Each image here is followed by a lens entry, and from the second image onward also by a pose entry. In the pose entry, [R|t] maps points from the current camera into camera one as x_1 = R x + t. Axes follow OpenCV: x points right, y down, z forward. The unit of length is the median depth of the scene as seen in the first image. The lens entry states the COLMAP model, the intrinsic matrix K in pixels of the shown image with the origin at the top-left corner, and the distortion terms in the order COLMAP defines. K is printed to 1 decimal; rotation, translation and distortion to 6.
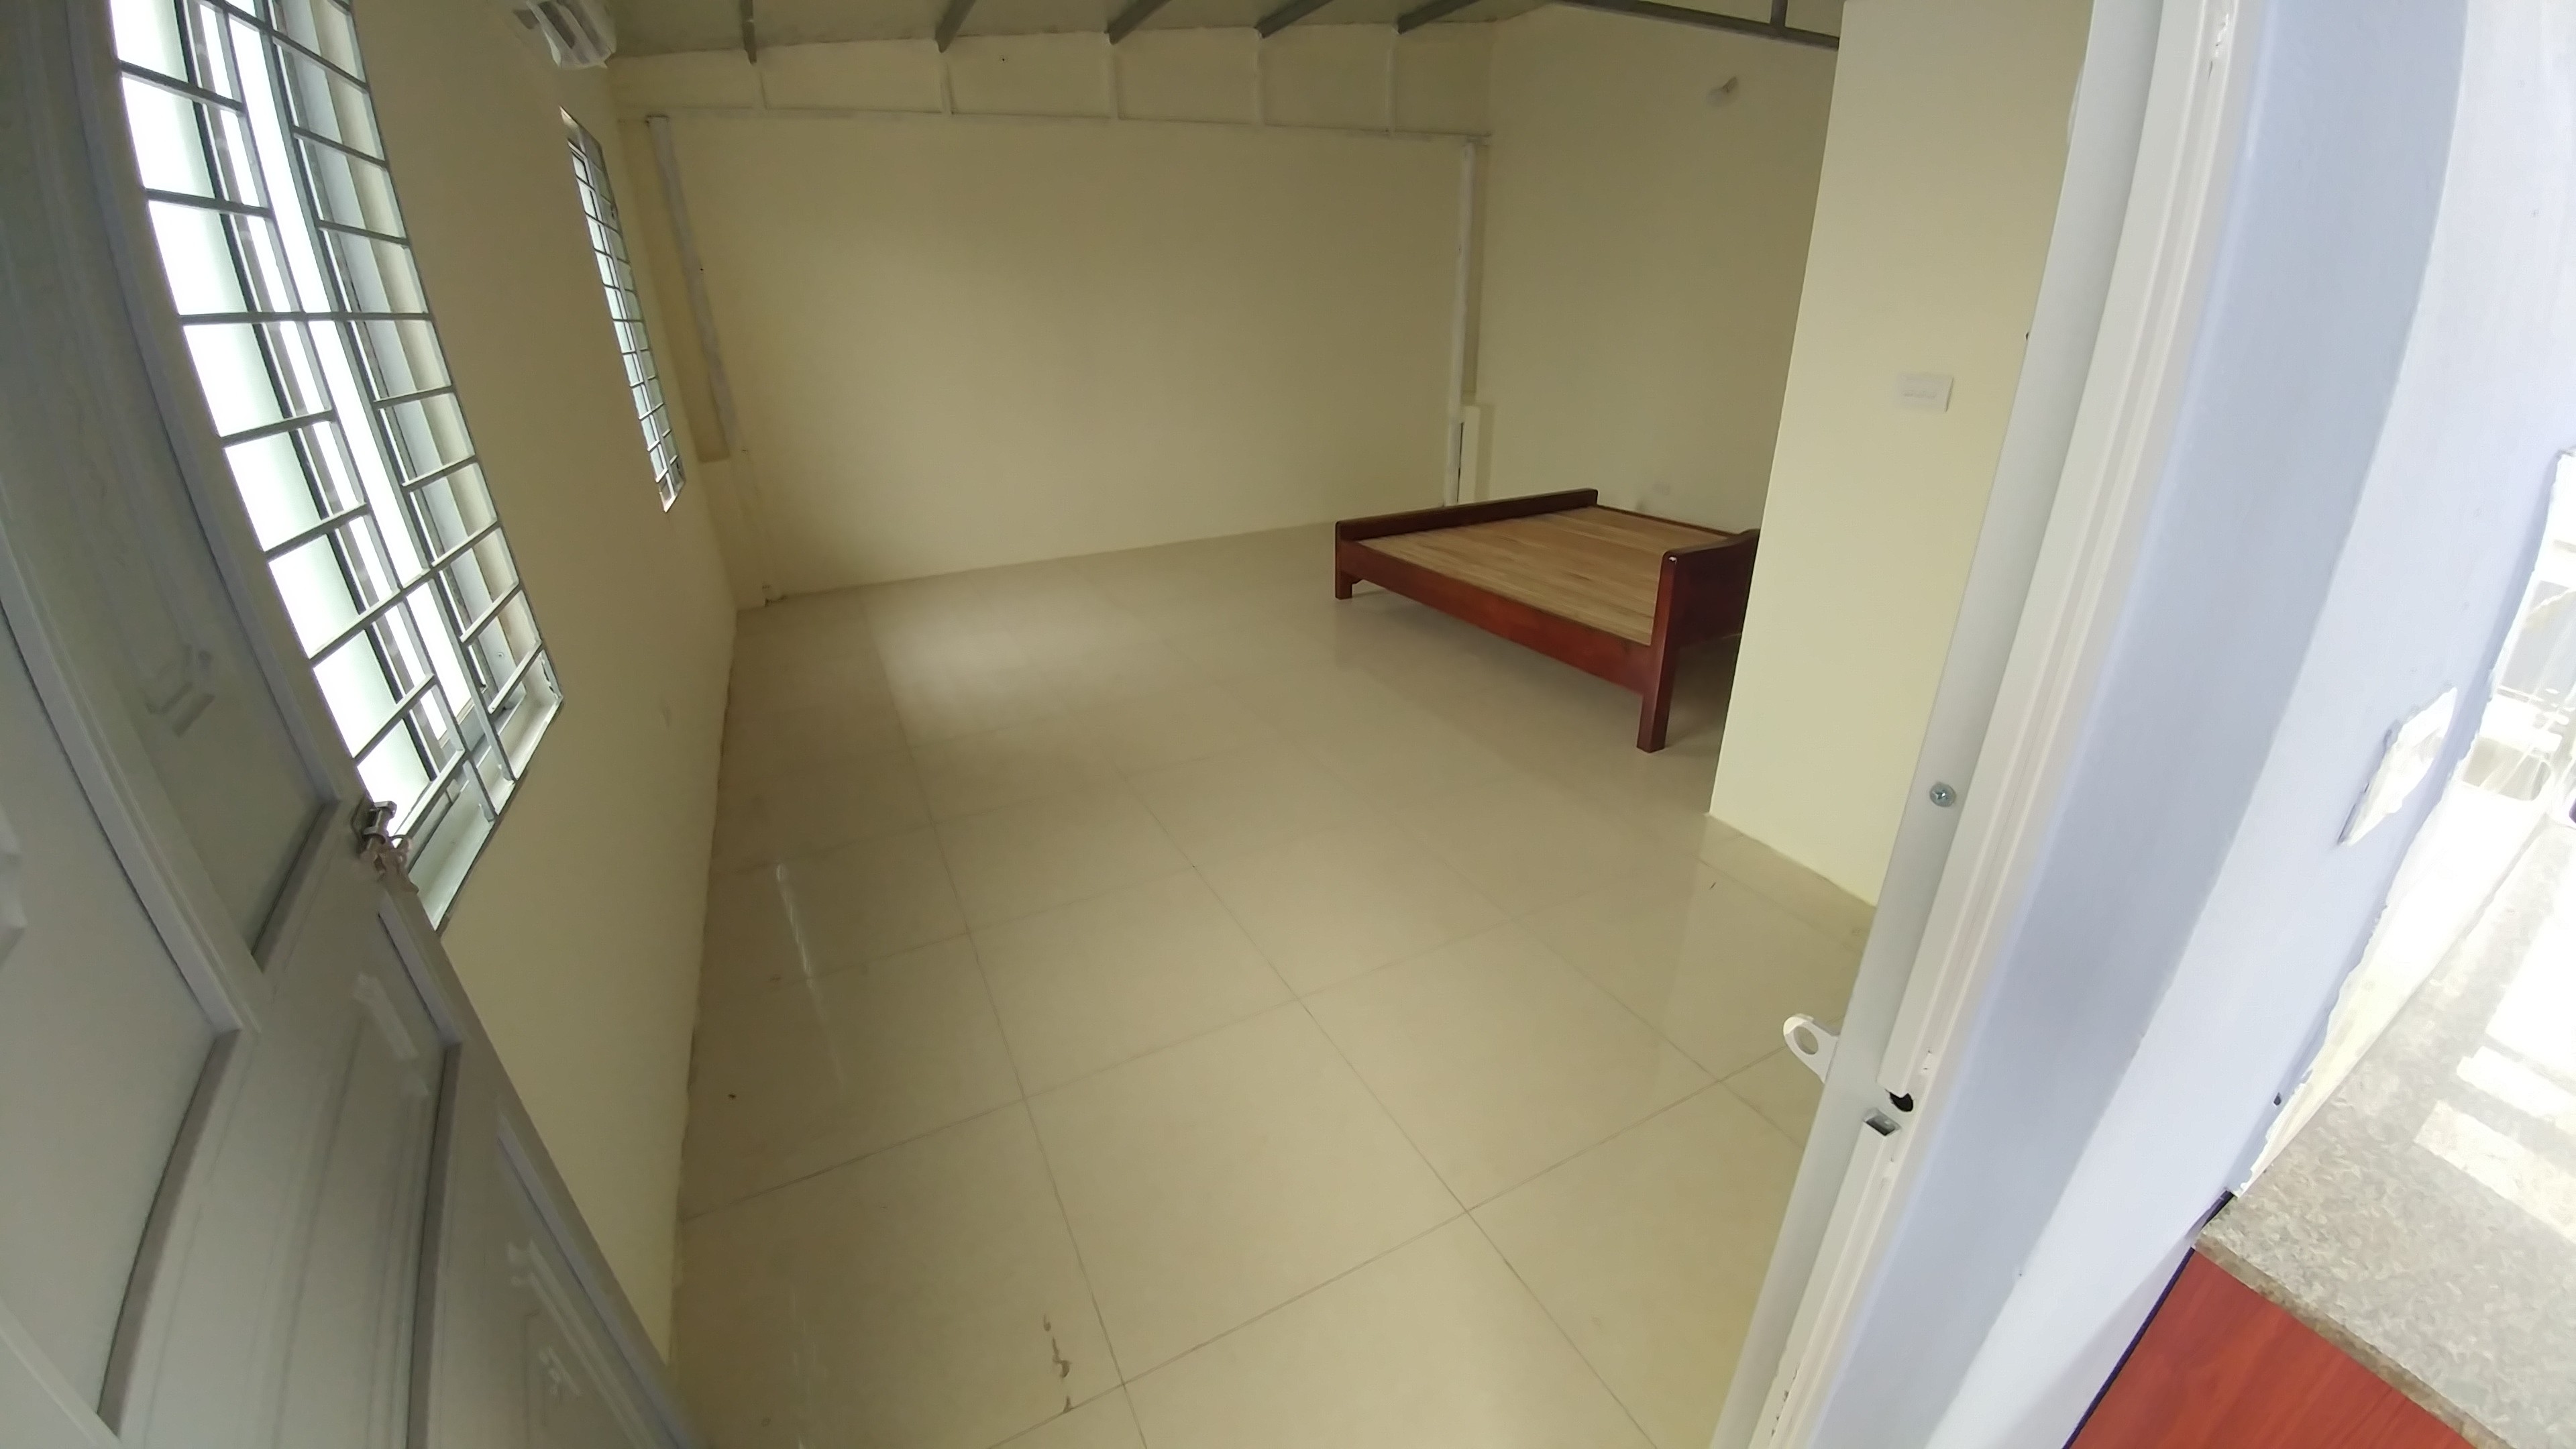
lens RADIAL K [[952.6, 0, 1274.3], [0, 952.6, 731.9], [0, 0, 1]] dist [-0.016278, -0.018560]
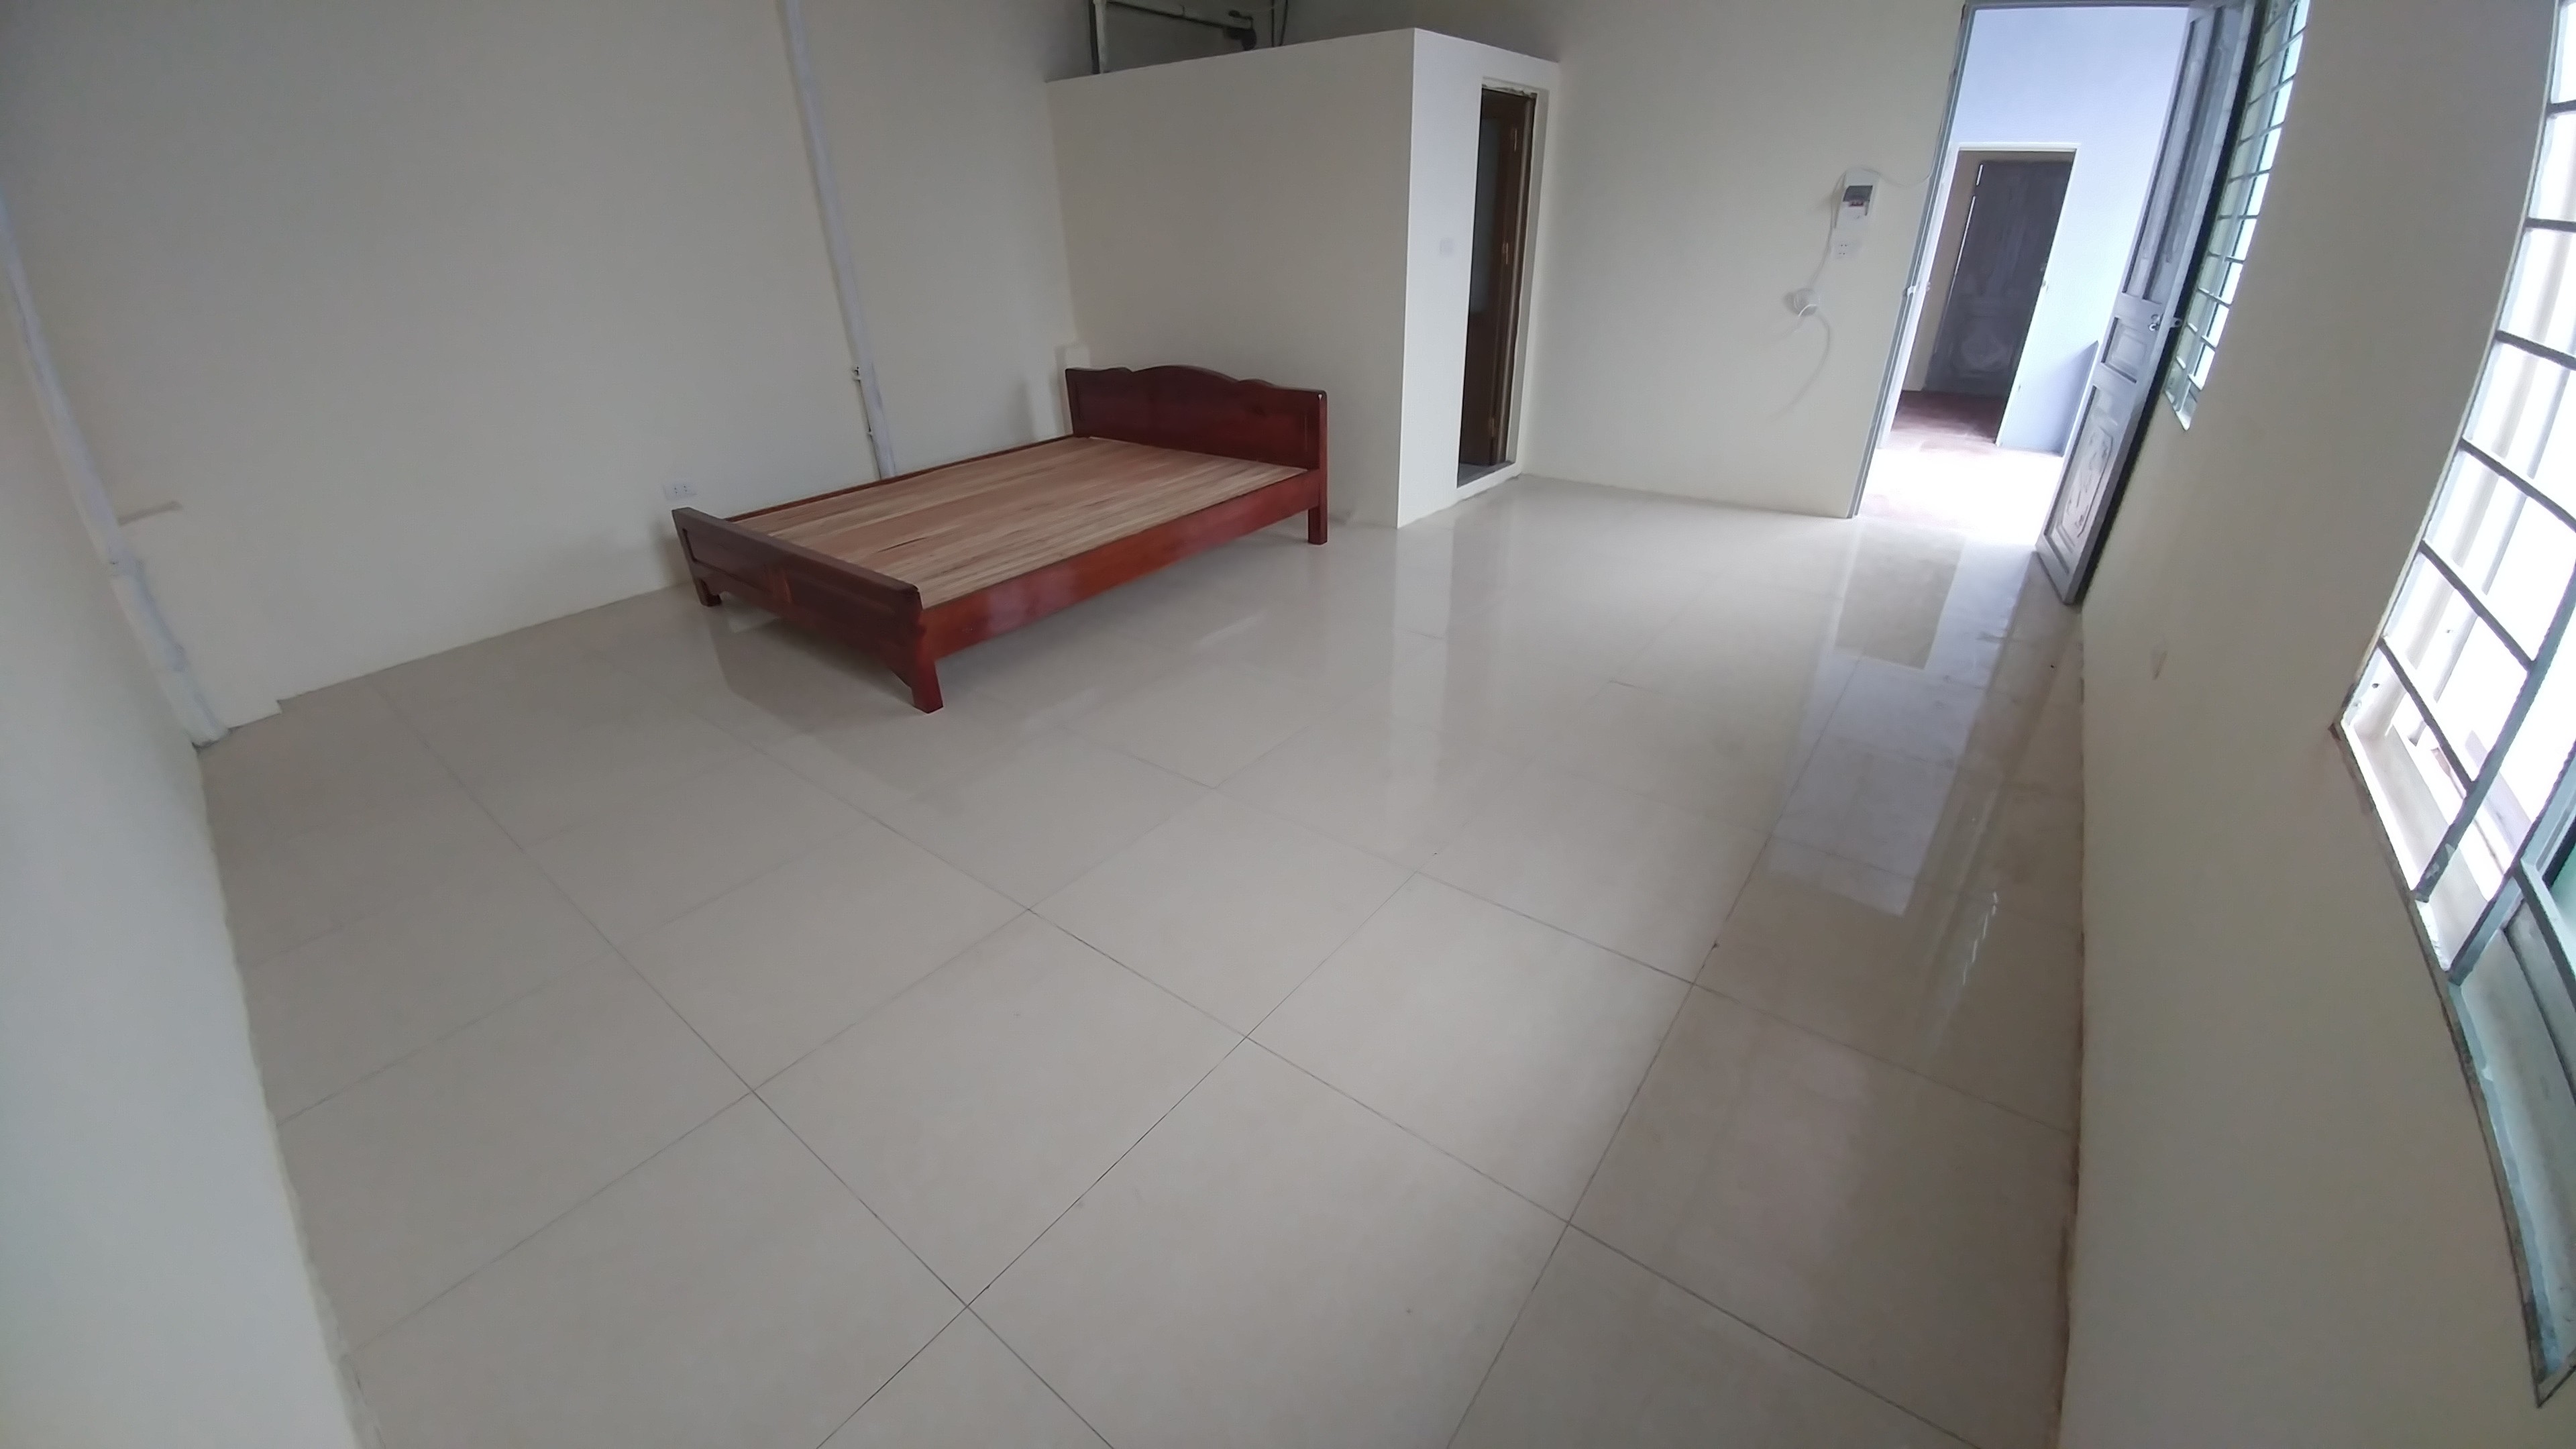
lens RADIAL K [[952.6, 0, 1274.3], [0, 952.6, 731.9], [0, 0, 1]] dist [-0.016278, -0.018560]
pose [[-0.435515, -0.390950, 0.810854, -0.602561], [0.411981, 0.714330, 0.565690, -0.447518], [-0.800374, 0.580423, -0.150037, 1.087177]]
